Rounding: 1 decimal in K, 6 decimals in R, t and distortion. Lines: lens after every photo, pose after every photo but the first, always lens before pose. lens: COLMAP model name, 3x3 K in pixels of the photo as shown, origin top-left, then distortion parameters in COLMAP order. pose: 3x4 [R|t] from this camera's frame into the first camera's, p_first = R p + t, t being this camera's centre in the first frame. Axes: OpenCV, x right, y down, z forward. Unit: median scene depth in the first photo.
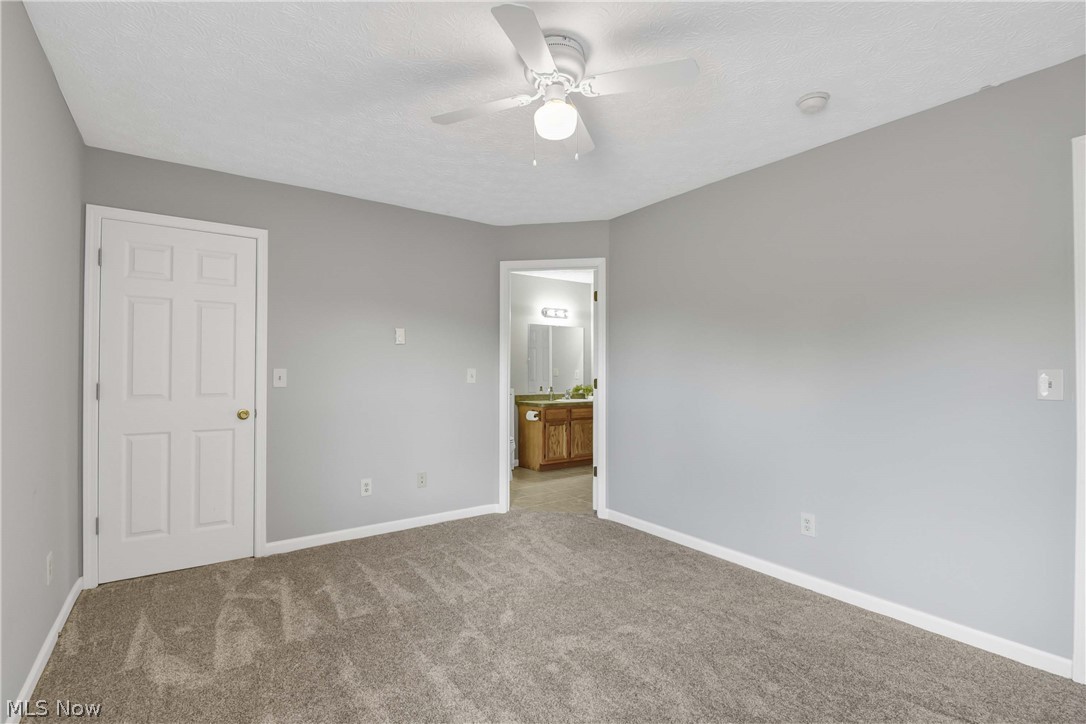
lens RADIAL K [[494.3, 0, 543.0], [0, 494.3, 362.0], [0, 0, 1]] dist [-0.002227, -0.000654]
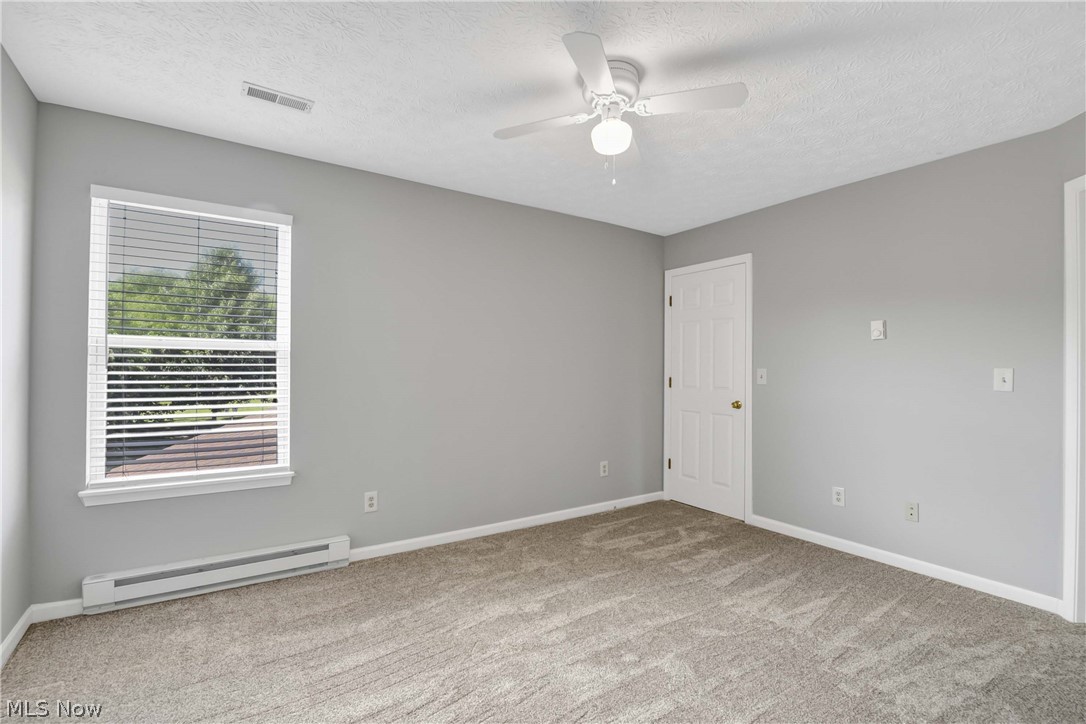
lens RADIAL K [[494.3, 0, 543.0], [0, 494.3, 362.0], [0, 0, 1]] dist [-0.002227, -0.000654]
pose [[-0.018013, -0.012972, -0.999754, 0.751129], [0.011058, 0.999852, -0.013173, 0.008844], [0.999777, -0.011293, -0.017867, 0.596336]]
